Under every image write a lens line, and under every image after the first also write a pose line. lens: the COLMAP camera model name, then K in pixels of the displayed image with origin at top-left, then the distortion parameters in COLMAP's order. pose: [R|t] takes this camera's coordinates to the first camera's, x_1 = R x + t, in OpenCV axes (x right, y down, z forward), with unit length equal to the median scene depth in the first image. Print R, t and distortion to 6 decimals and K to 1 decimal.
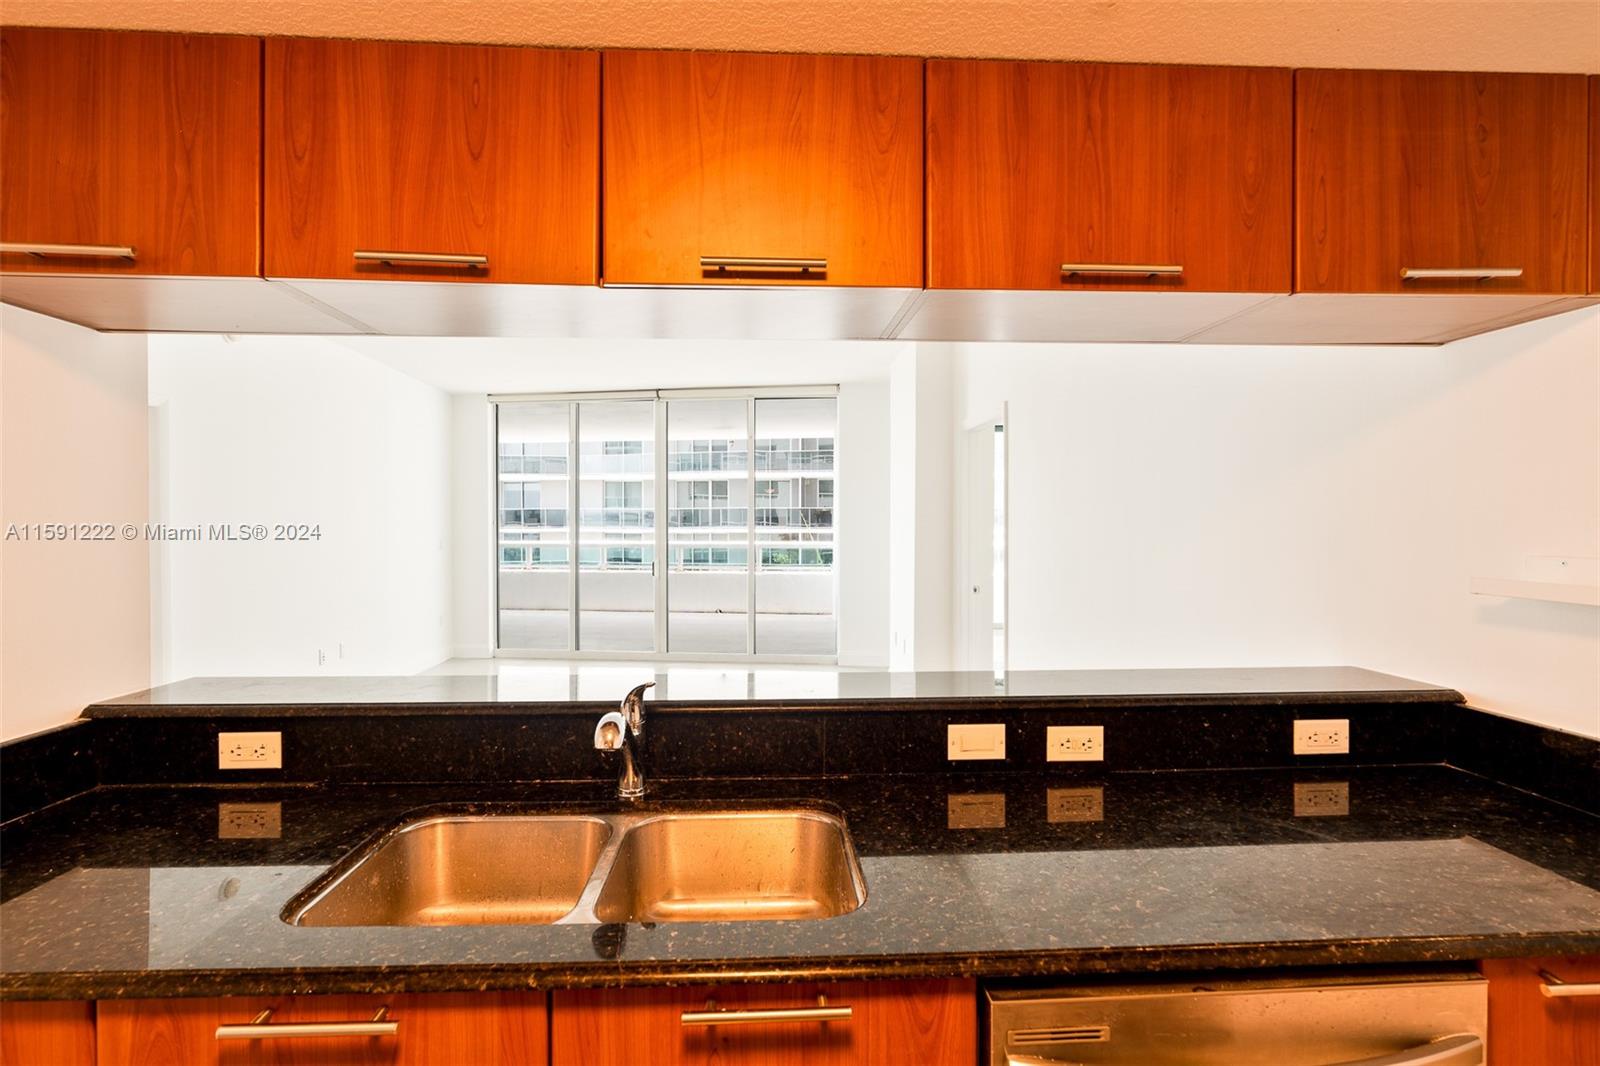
lens RADIAL K [[737.9, 0, 799.6], [0, 737.9, 527.0], [0, 0, 1]] dist [-0.002187, -0.000215]
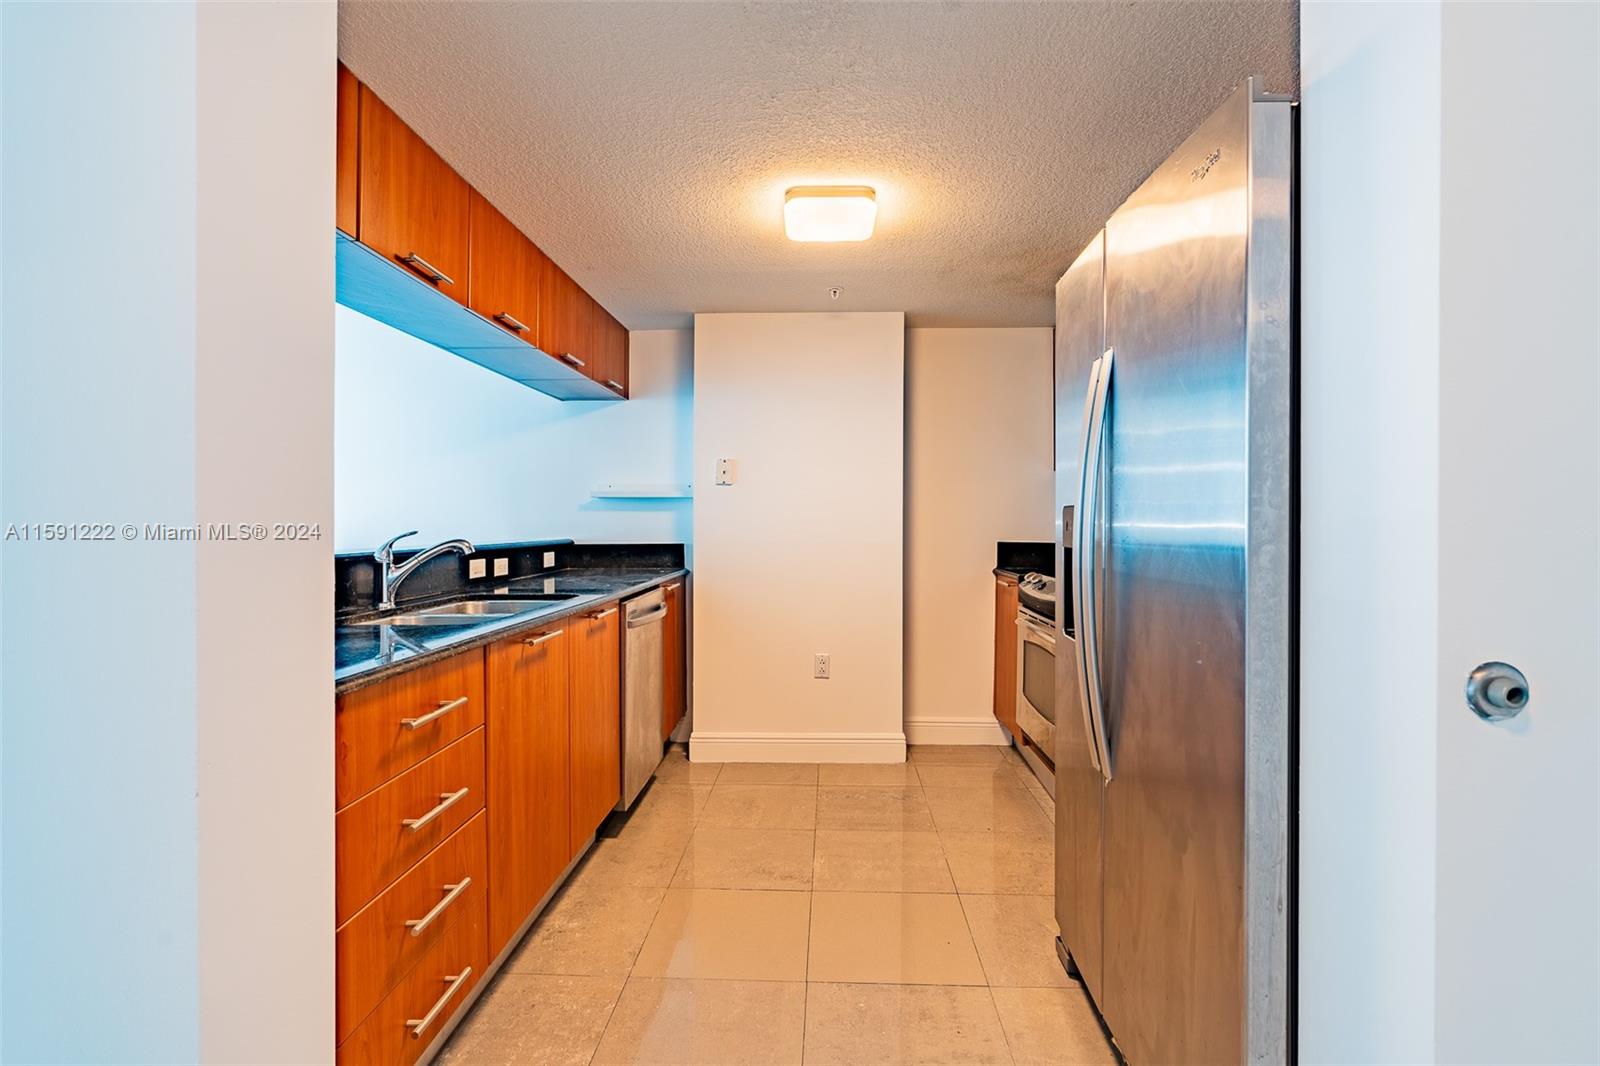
lens RADIAL K [[737.9, 0, 799.6], [0, 737.9, 527.0], [0, 0, 1]] dist [-0.002187, -0.000215]
pose [[0.091888, -0.005362, 0.995755, -2.004520], [-0.000502, 0.999985, 0.005431, 0.214648], [-0.995769, -0.000999, 0.091884, -0.021512]]
